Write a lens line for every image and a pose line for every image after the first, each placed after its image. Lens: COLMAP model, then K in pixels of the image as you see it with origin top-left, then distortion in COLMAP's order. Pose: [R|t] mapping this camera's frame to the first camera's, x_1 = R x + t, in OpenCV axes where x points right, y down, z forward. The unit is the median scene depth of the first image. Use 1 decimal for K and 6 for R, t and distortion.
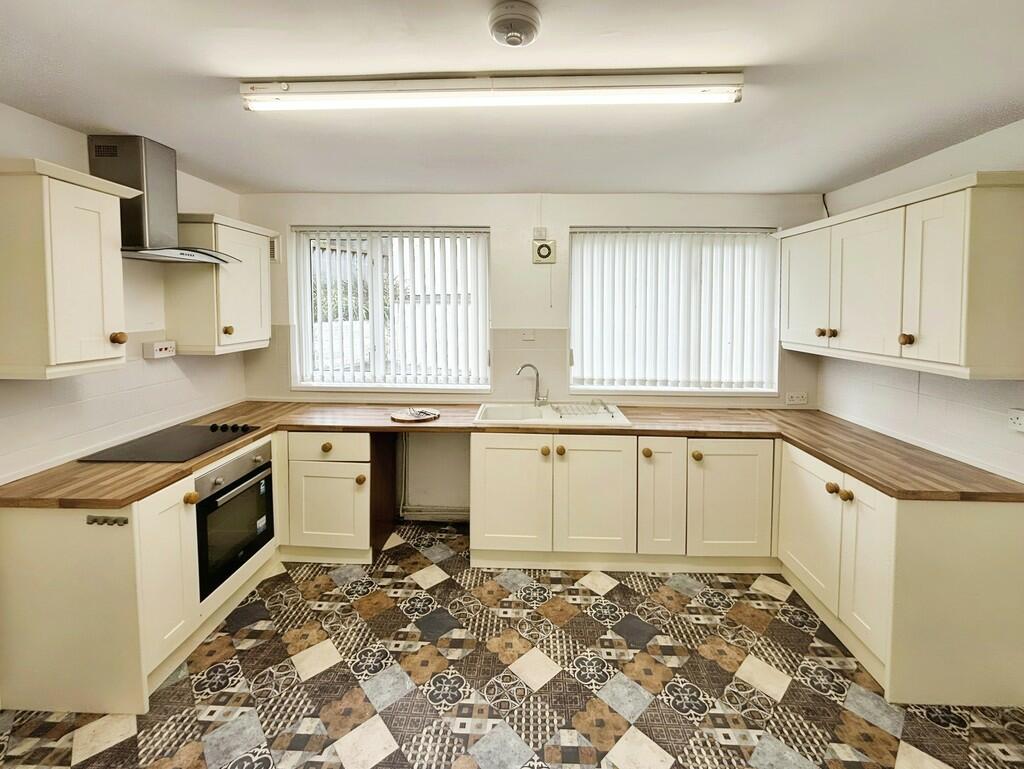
lens RADIAL K [[425.6, 0, 509.9], [0, 425.6, 398.9], [0, 0, 1]] dist [0.000604, -0.000077]
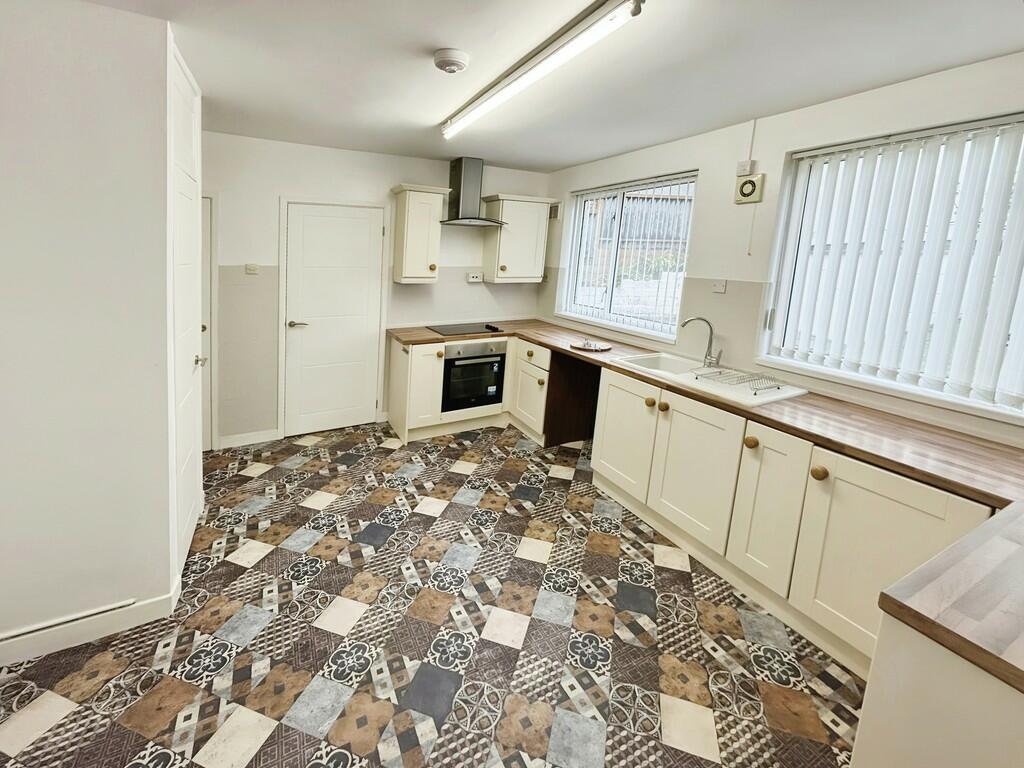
lens RADIAL K [[413.4, 0, 512.6], [0, 413.4, 380.4], [0, 0, 1]] dist [0.000803, 0.000206]
pose [[0.509390, 0.254813, -0.821944, 0.719089], [-0.197876, 0.964243, 0.176296, -0.032891], [0.837477, 0.072840, 0.541597, 0.210802]]
